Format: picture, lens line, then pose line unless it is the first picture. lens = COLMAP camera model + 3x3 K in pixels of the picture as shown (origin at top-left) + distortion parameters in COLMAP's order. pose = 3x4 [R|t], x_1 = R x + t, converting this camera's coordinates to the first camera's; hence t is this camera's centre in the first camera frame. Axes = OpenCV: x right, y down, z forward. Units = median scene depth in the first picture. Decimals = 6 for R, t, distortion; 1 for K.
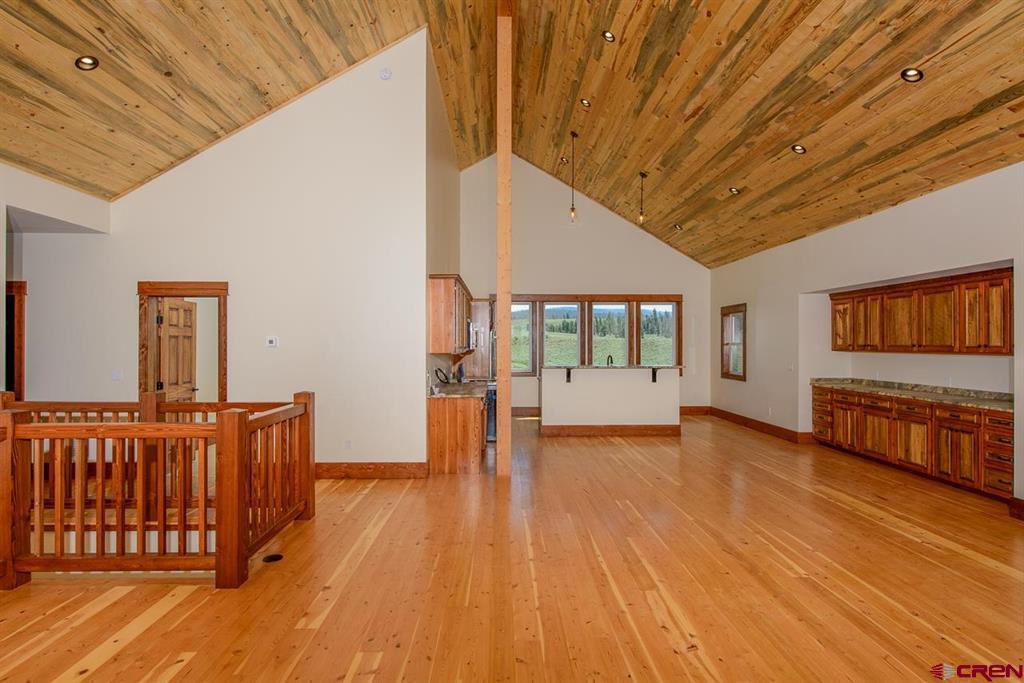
lens RADIAL K [[540.3, 0, 508.4], [0, 540.3, 341.5], [0, 0, 1]] dist [-0.002179, -0.003367]
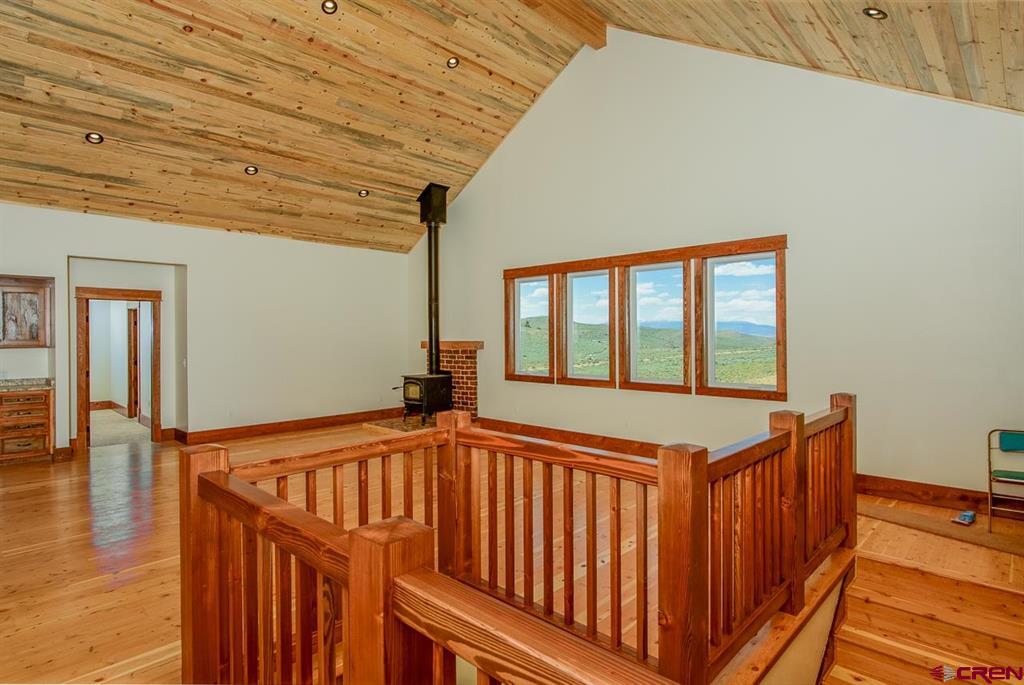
lens RADIAL K [[540.3, 0, 515.6], [0, 540.3, 339.8], [0, 0, 1]] dist [-0.002179, -0.003367]
pose [[-0.715490, -0.003805, 0.698612, -0.710174], [0.002456, 0.999965, 0.007962, -0.000204], [-0.698618, 0.007412, -0.715456, 0.915324]]
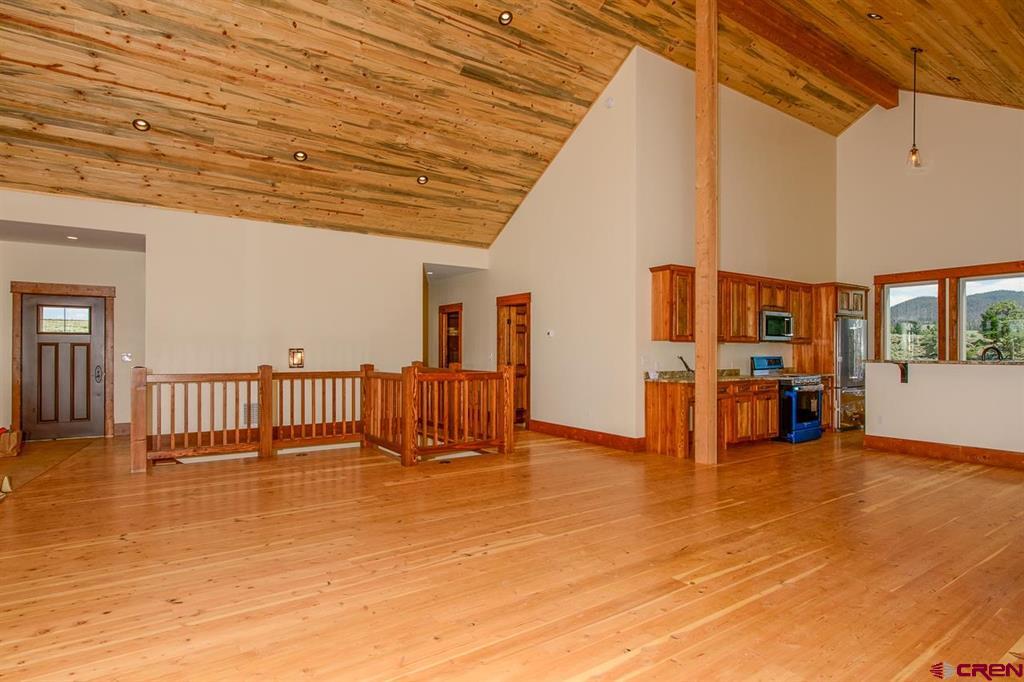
lens RADIAL K [[540.3, 0, 509.1], [0, 540.3, 351.6], [0, 0, 1]] dist [-0.002179, -0.003367]
pose [[0.538604, -0.000607, -0.842559, 0.661800], [0.002418, 0.999997, 0.000825, 0.044753], [0.842556, -0.002481, 0.538604, 0.189667]]
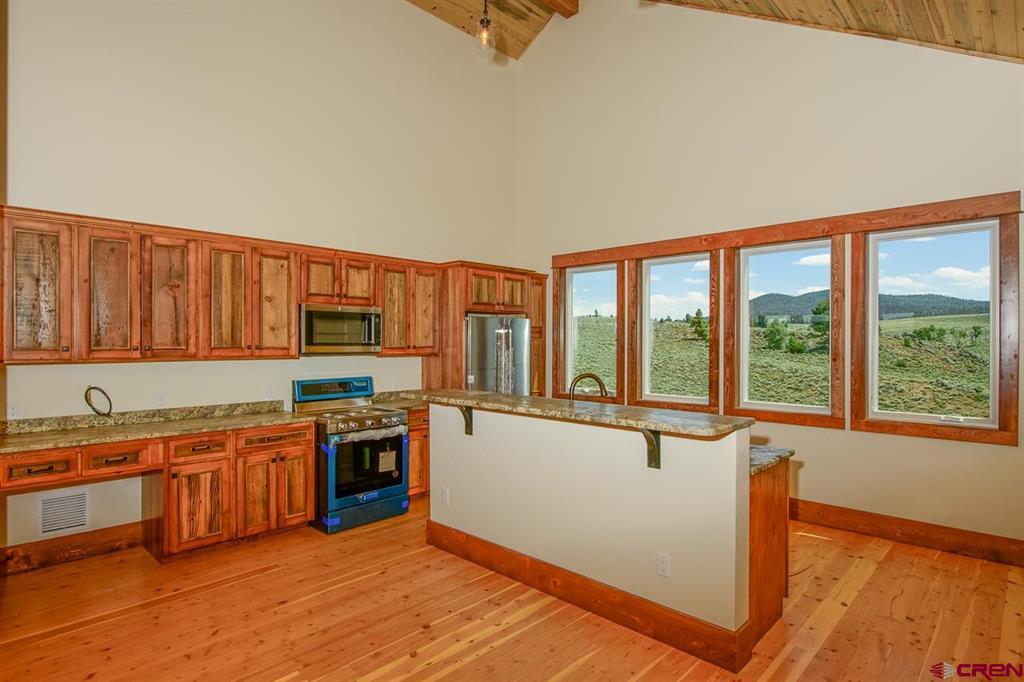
lens RADIAL K [[540.3, 0, 504.5], [0, 540.3, 344.6], [0, 0, 1]] dist [-0.002179, -0.003367]
pose [[0.692255, 0.006369, -0.721625, 0.645001], [-0.001172, 0.999970, 0.007701, 0.001575], [0.721652, -0.004486, 0.692241, 1.085134]]
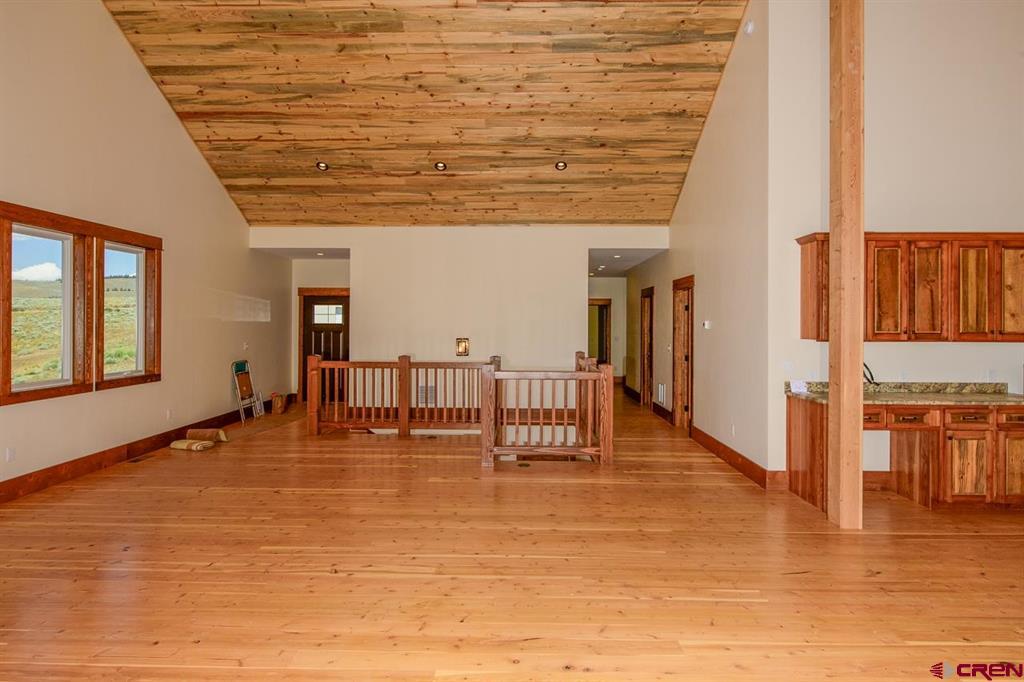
lens RADIAL K [[540.3, 0, 512.1], [0, 540.3, 323.6], [0, 0, 1]] dist [-0.002179, -0.003367]
pose [[-0.052761, -0.001234, -0.998606, 0.714187], [-0.000829, 0.999999, -0.001192, -0.000192], [0.998607, 0.000765, -0.052762, 0.675276]]
